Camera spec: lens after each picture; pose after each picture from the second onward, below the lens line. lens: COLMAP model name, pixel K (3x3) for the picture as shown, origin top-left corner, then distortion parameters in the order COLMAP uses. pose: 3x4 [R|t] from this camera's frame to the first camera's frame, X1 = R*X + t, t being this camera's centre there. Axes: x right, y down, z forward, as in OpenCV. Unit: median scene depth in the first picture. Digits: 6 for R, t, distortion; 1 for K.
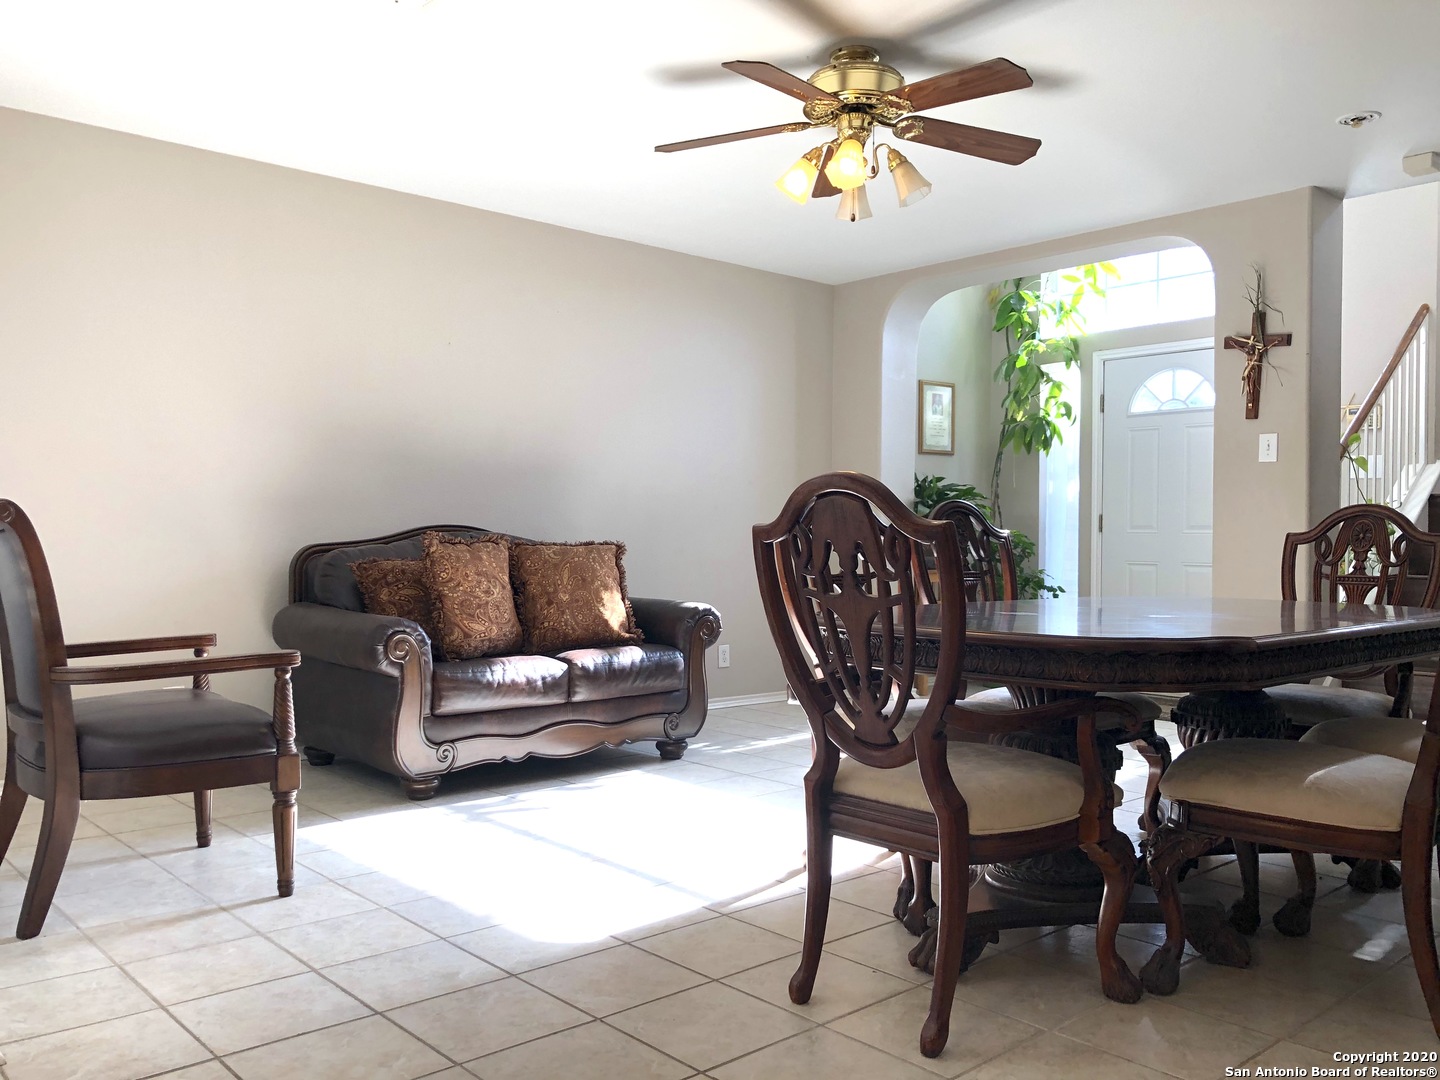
lens RADIAL K [[1179.6, 0, 718.2], [0, 1179.6, 539.0], [0, 0, 1]] dist [0.059126, -0.063013]
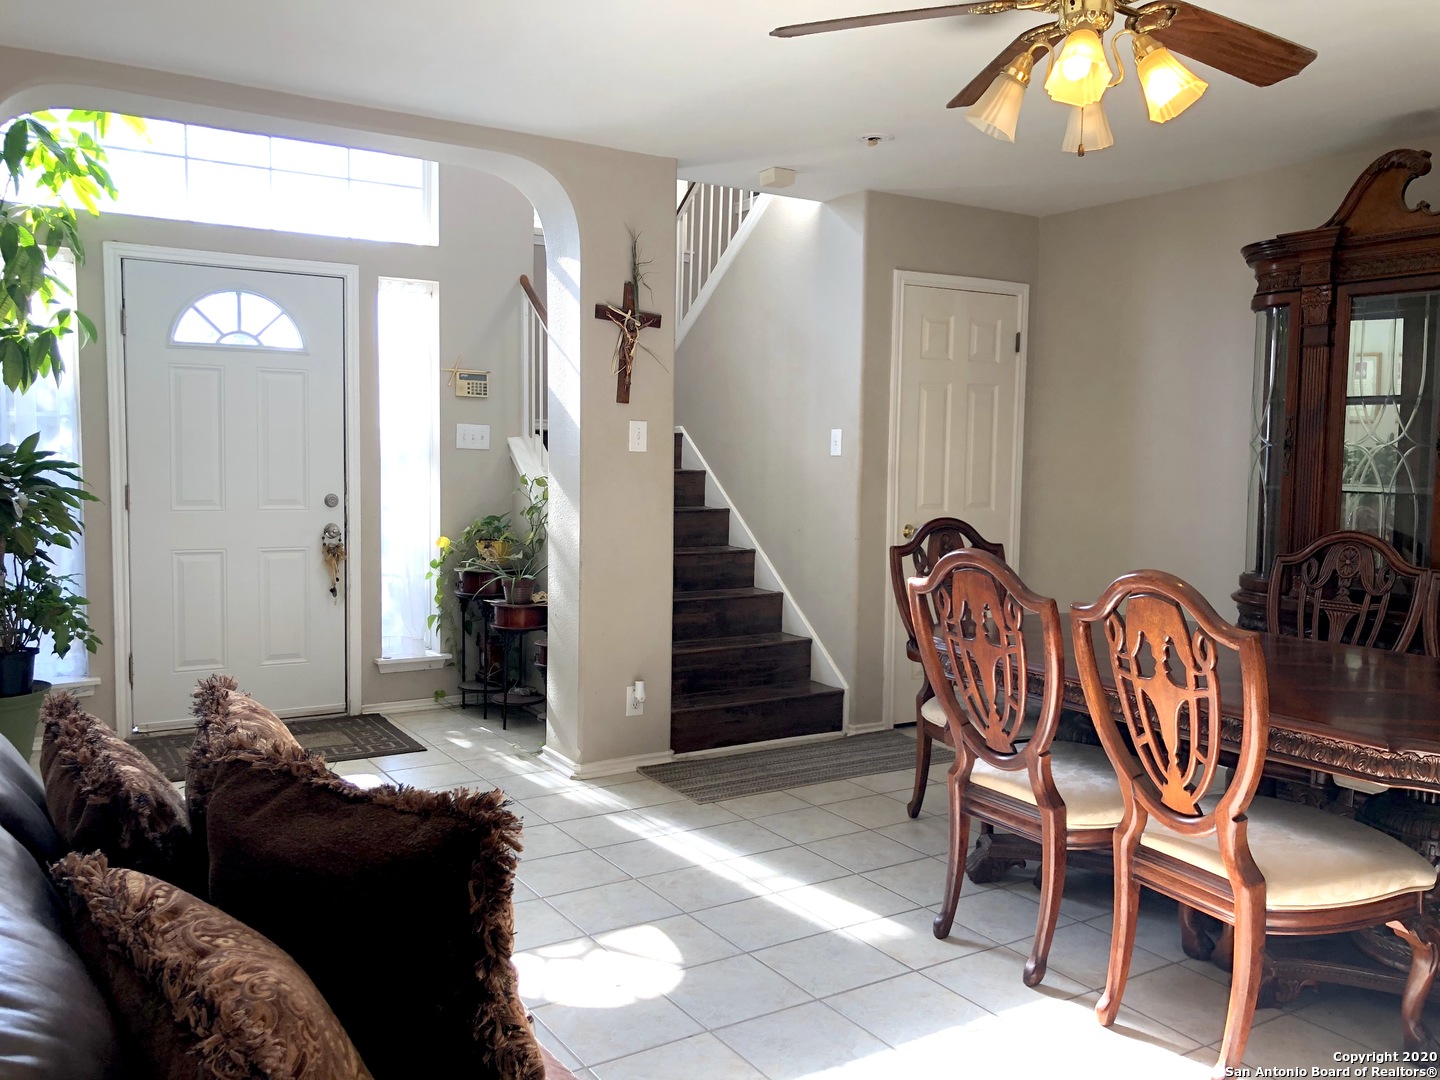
lens RADIAL K [[1179.6, 0, 734.1], [0, 1179.6, 539.7], [0, 0, 1]] dist [0.059126, -0.063013]
pose [[0.176525, -0.076843, 0.981292, -0.417446], [-0.014741, 0.996630, 0.080696, -0.069878], [-0.984186, -0.028710, 0.174798, 0.748001]]
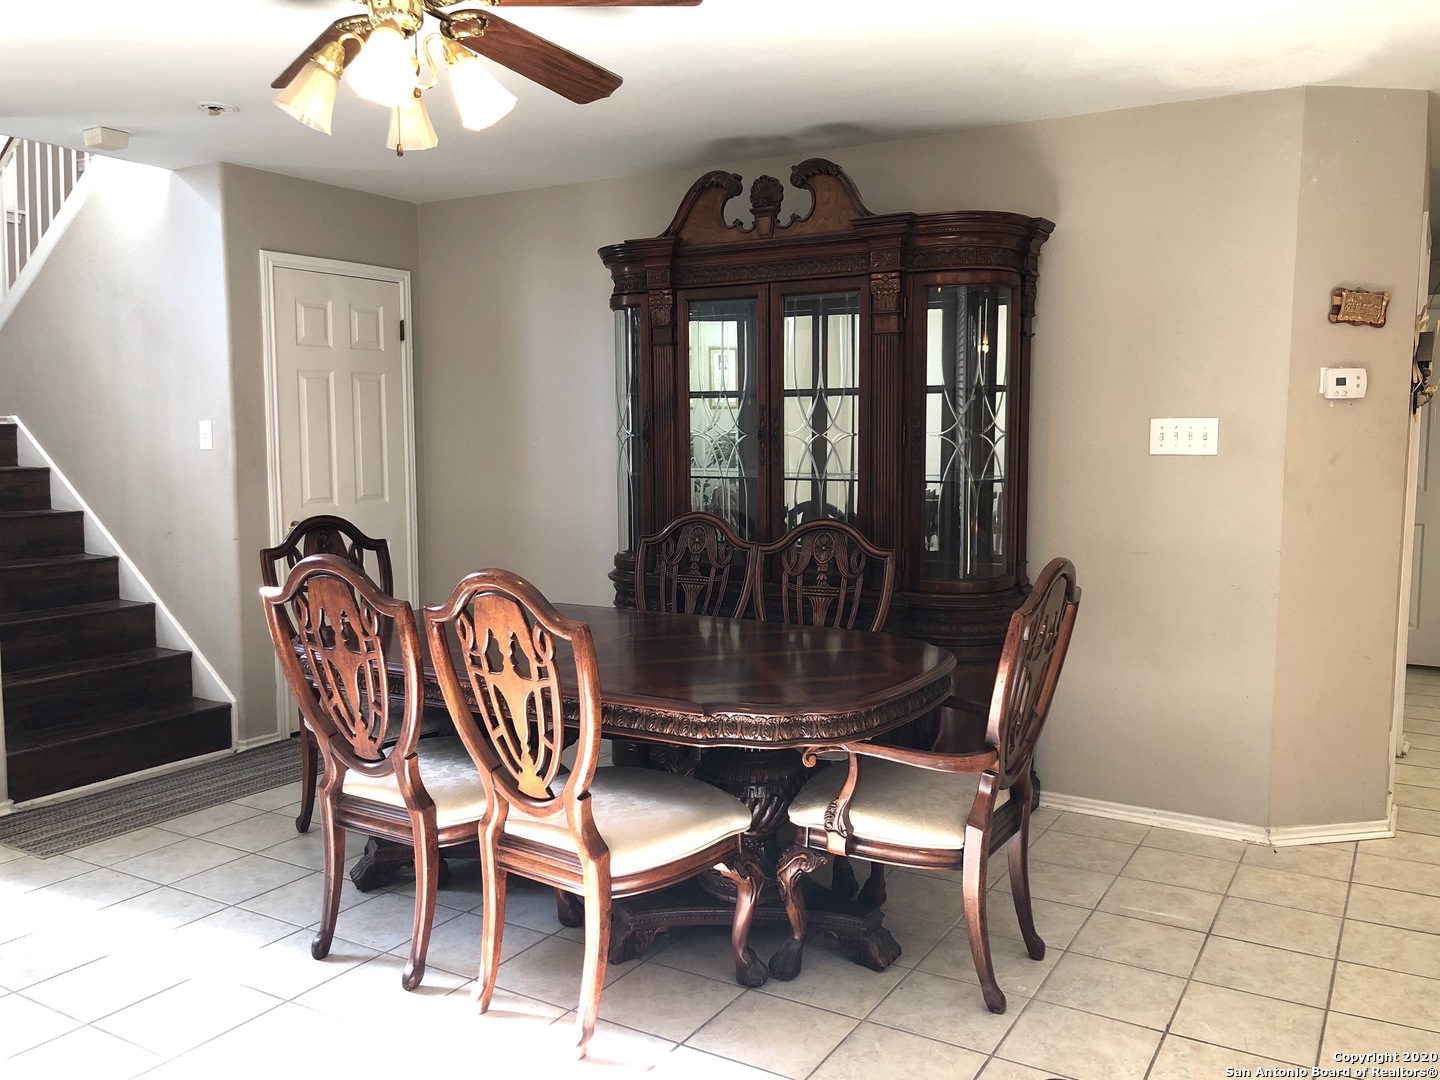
lens RADIAL K [[1179.6, 0, 720.5], [0, 1179.6, 535.8], [0, 0, 1]] dist [0.059126, -0.063013]
pose [[-0.271947, -0.089410, 0.958150, -0.414581], [0.000390, 0.995664, 0.093021, -0.077532], [-0.962312, 0.025670, -0.270733, 0.719488]]
